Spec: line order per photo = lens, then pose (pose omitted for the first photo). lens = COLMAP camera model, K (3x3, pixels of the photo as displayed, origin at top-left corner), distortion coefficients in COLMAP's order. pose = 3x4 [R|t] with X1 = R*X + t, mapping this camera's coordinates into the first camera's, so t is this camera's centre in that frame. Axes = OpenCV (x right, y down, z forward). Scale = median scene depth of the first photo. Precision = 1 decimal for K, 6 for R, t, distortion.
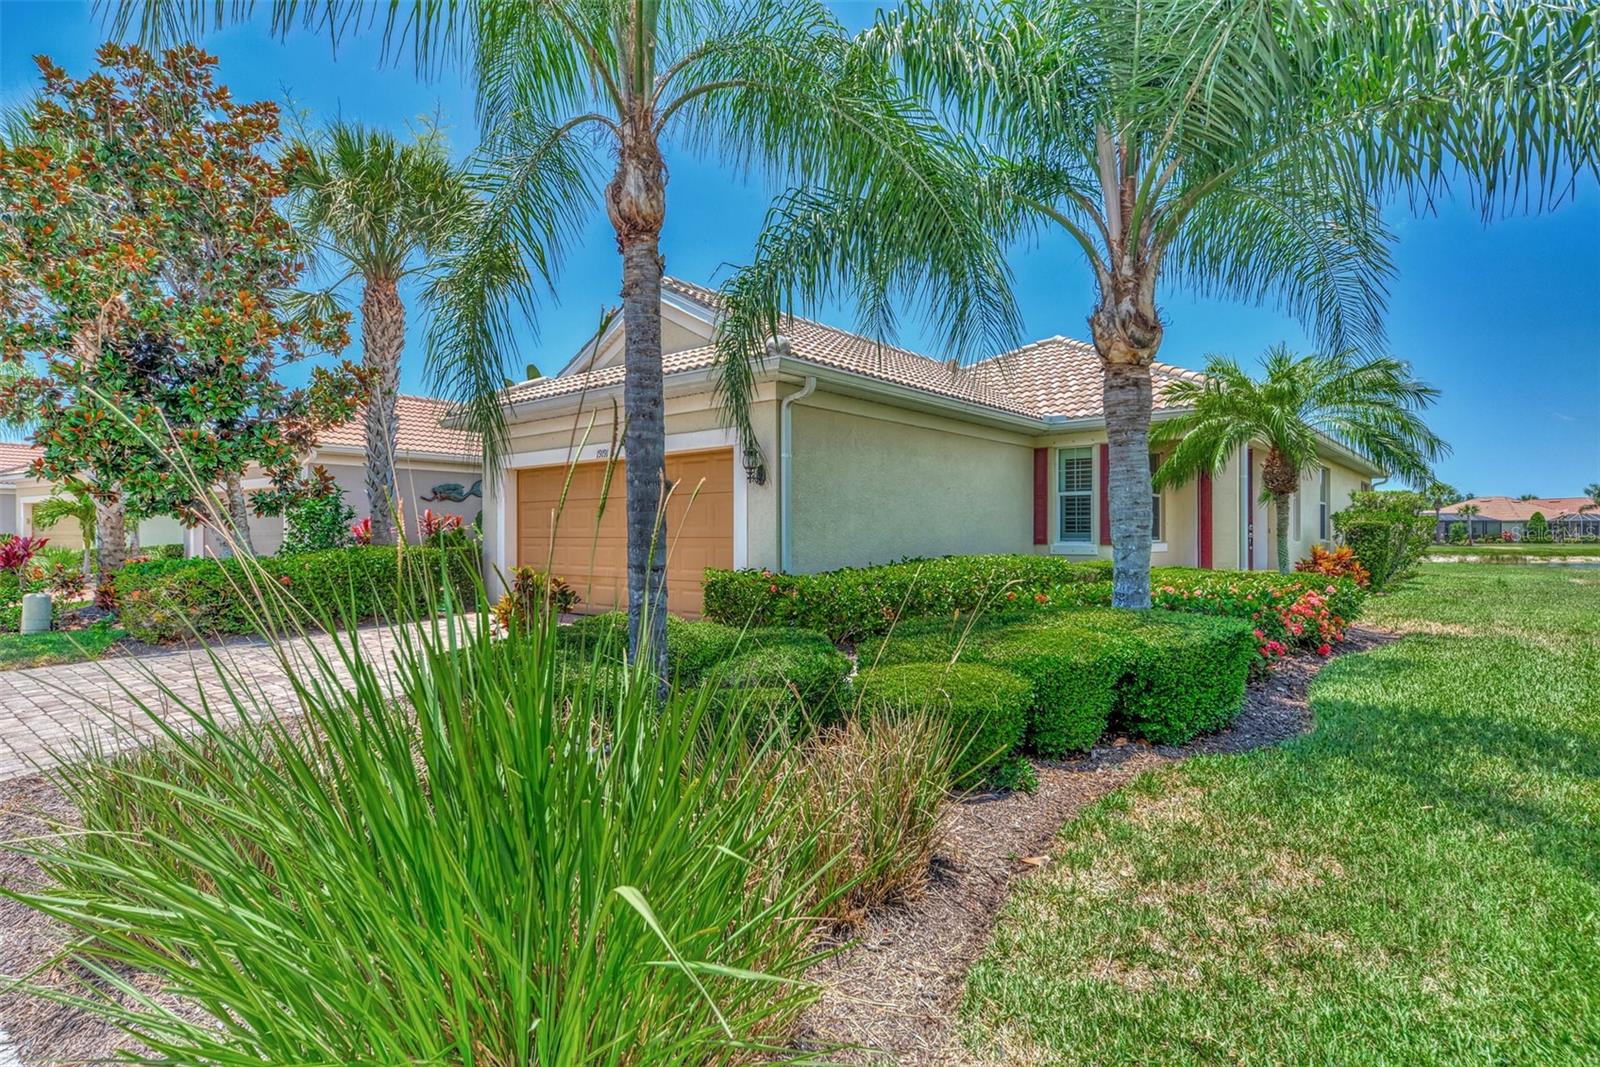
lens RADIAL K [[825.0, 0, 801.2], [0, 825.0, 538.1], [0, 0, 1]] dist [0.004176, 0.003364]
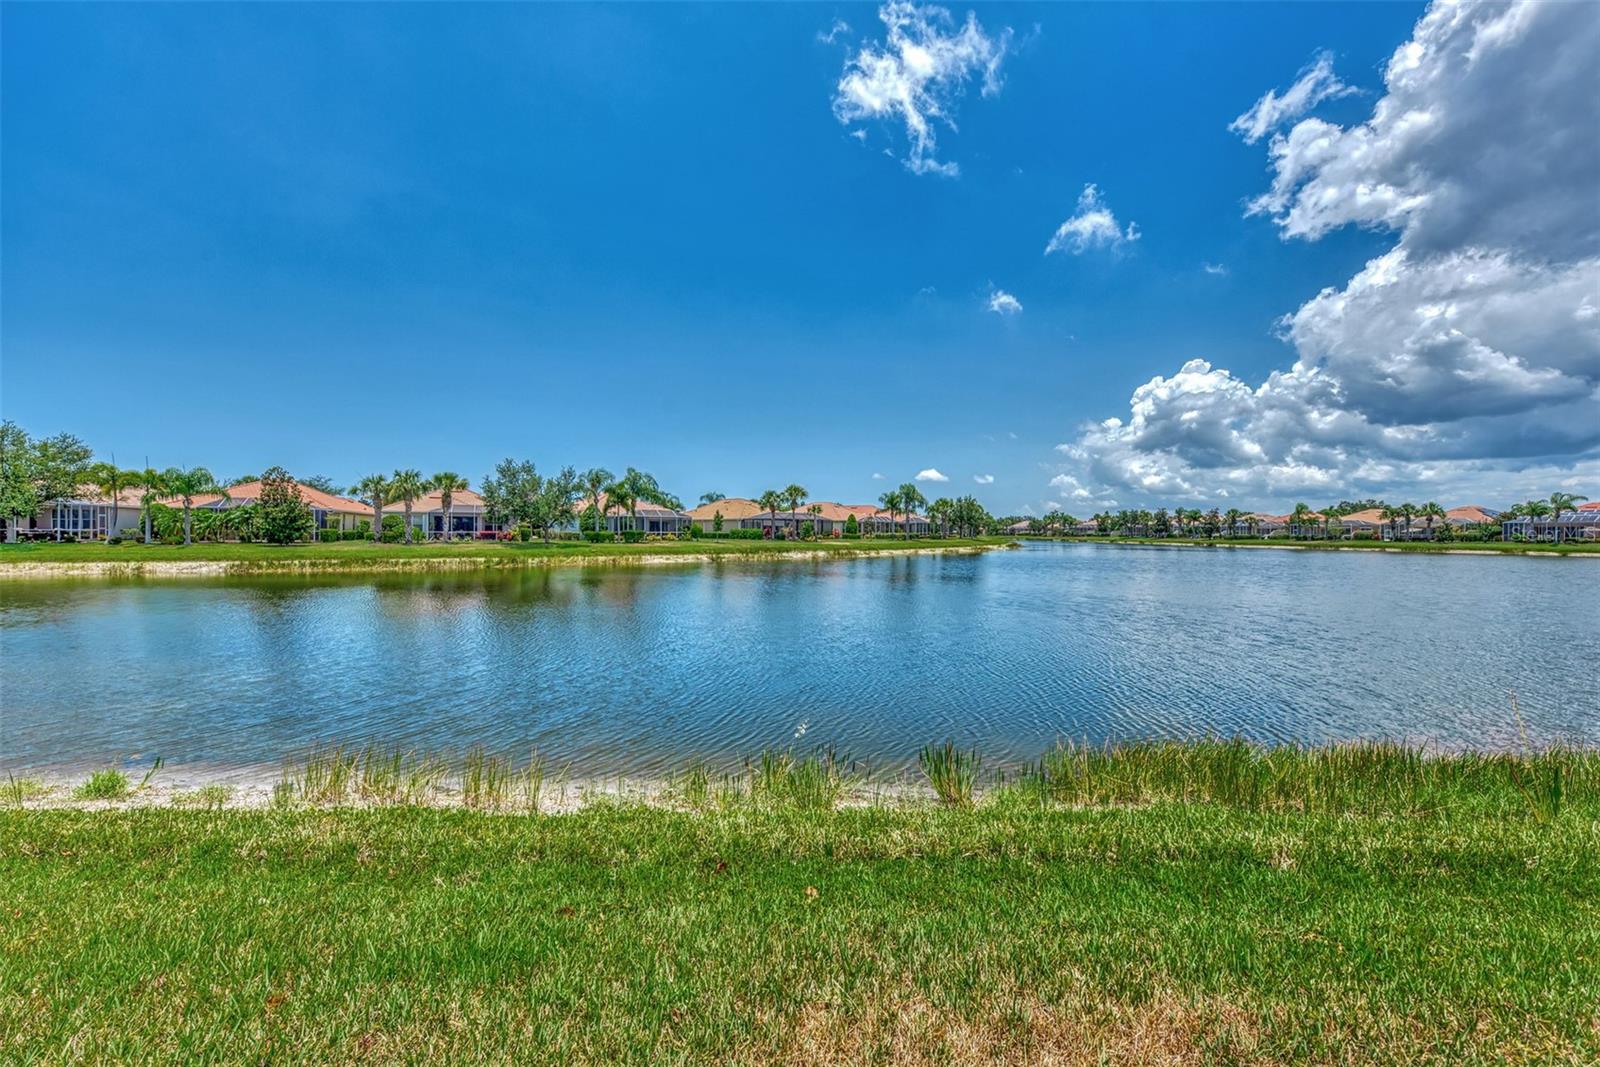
lens RADIAL K [[595.5, 0, 802.1], [0, 595.5, 534.3], [0, 0, 1]] dist [0.013324, -0.007436]
pose [[0.764936, 0.002492, 0.644101, 0.254795], [-0.004206, 0.999991, 0.001127, -0.001633], [-0.644092, -0.003571, 0.764939, 0.370984]]
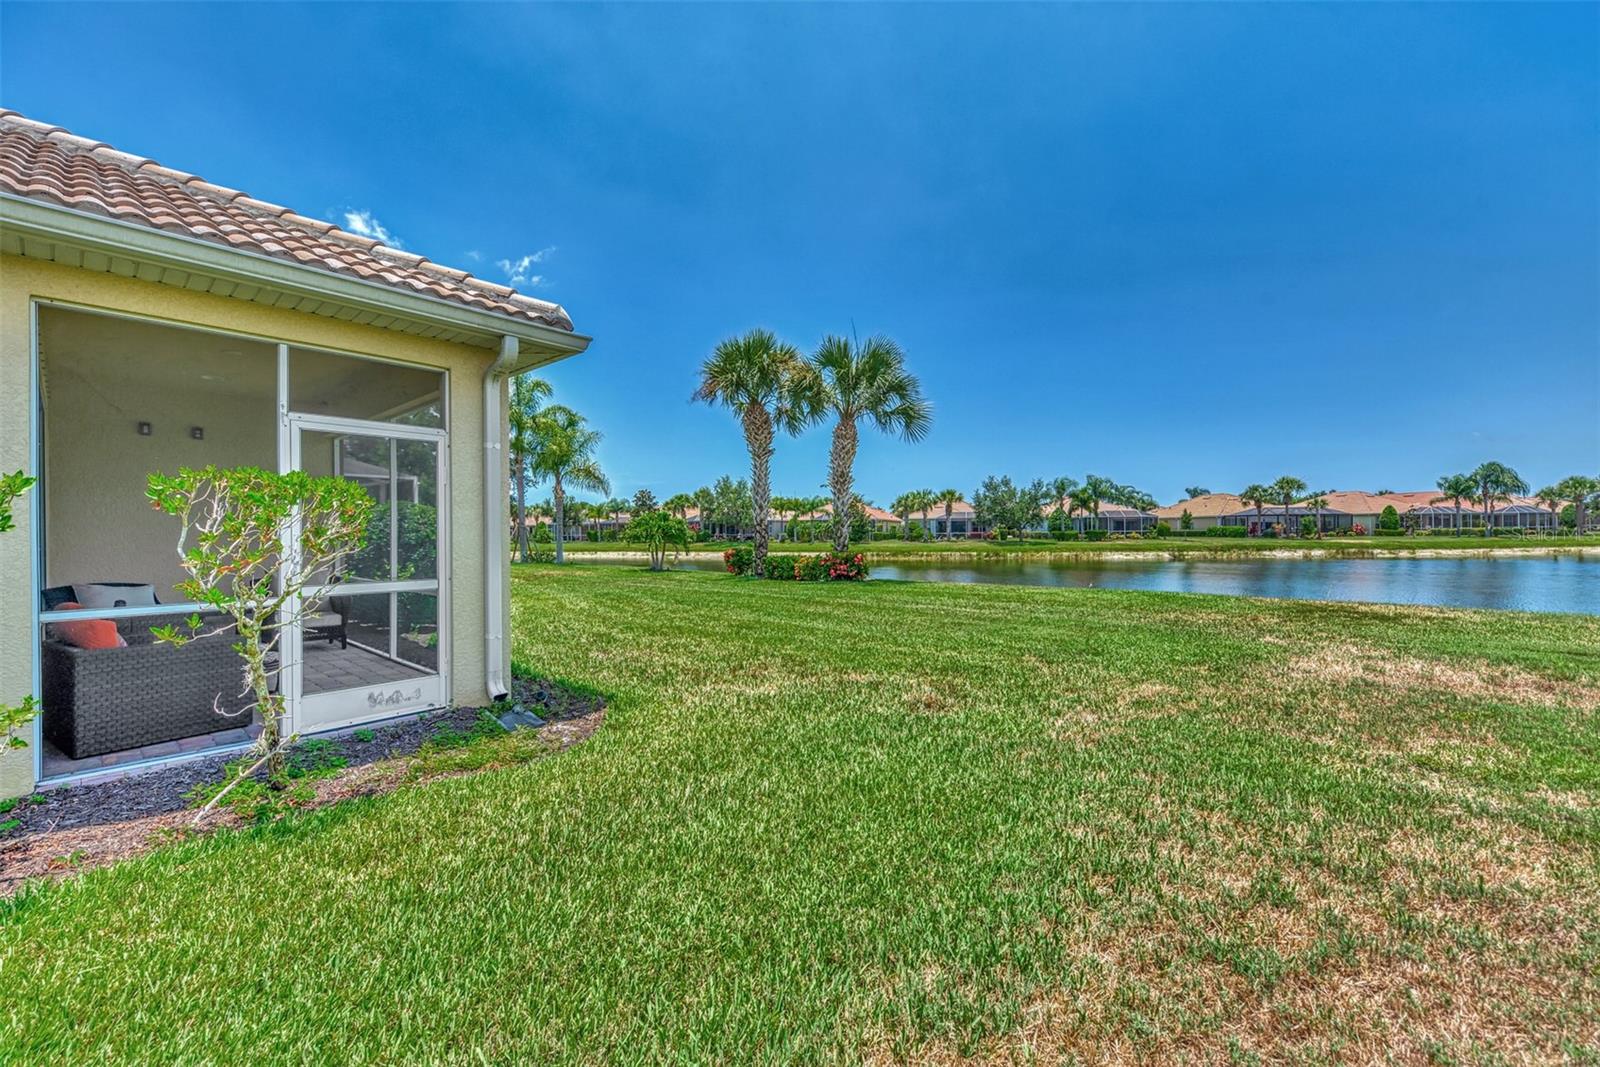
lens RADIAL K [[628.8, 0, 794.9], [0, 628.8, 538.1], [0, 0, 1]] dist [-0.003602, -0.001151]
pose [[0.998881, -0.007834, -0.046647, 0.201513], [0.008156, 0.999944, 0.006730, -0.002491], [0.046592, -0.007103, 0.998889, 0.204155]]
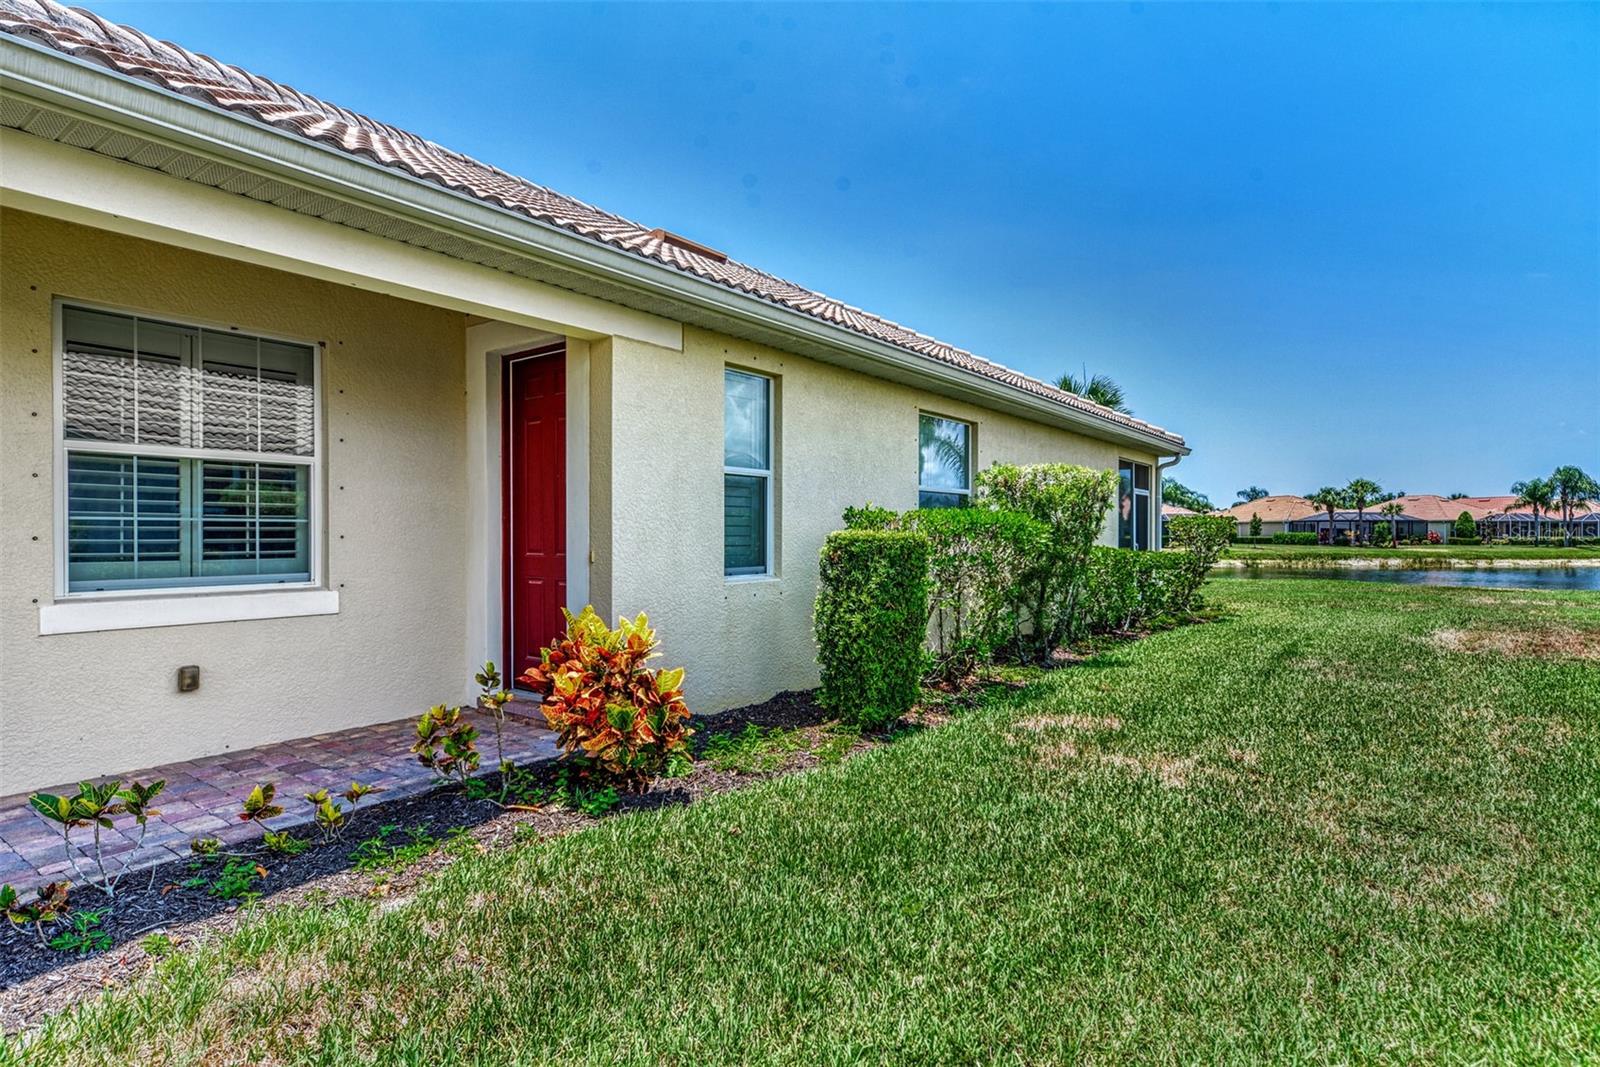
lens RADIAL K [[825.0, 0, 801.8], [0, 825.0, 534.7], [0, 0, 1]] dist [0.004176, 0.003364]
pose [[0.999081, 0.001266, 0.042847, 0.104167], [-0.001198, 0.999998, -0.001616, -0.003035], [-0.042849, 0.001563, 0.999080, 0.102345]]
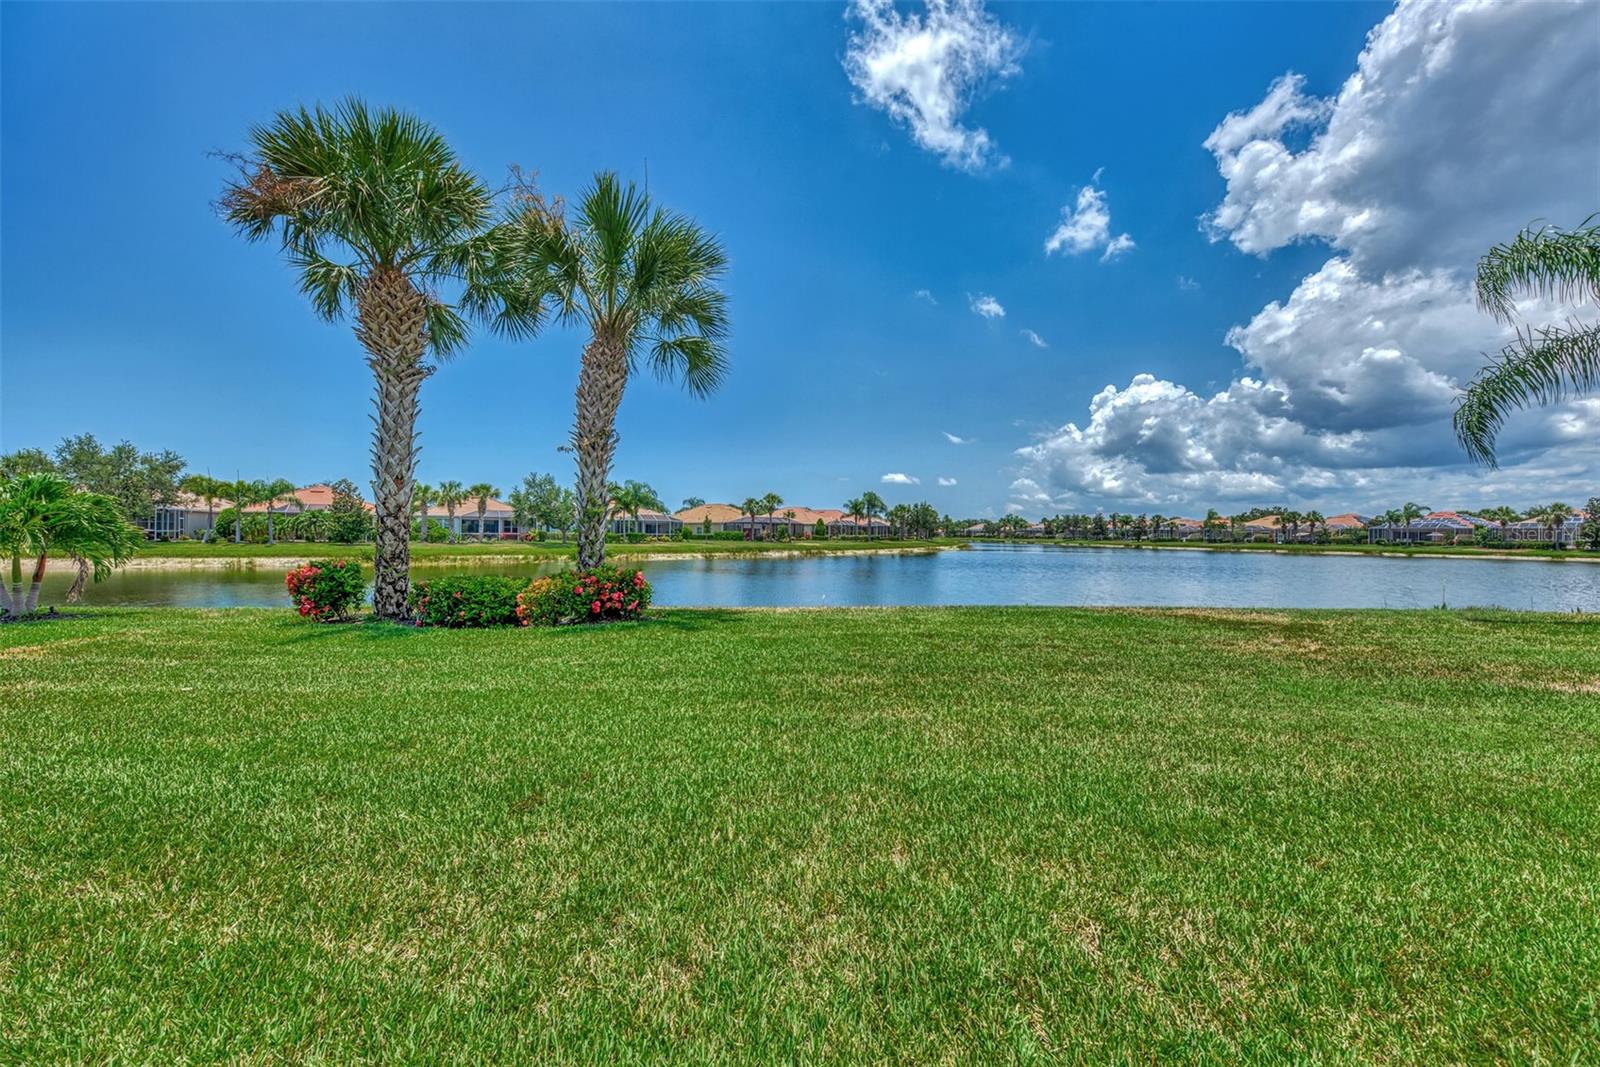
lens RADIAL K [[595.5, 0, 794.4], [0, 595.5, 538.6], [0, 0, 1]] dist [0.013324, -0.007436]
pose [[0.735965, 0.001439, 0.677018, 0.165026], [-0.007724, 0.999951, 0.006270, -0.002922], [-0.676976, -0.009844, 0.735940, 0.287774]]
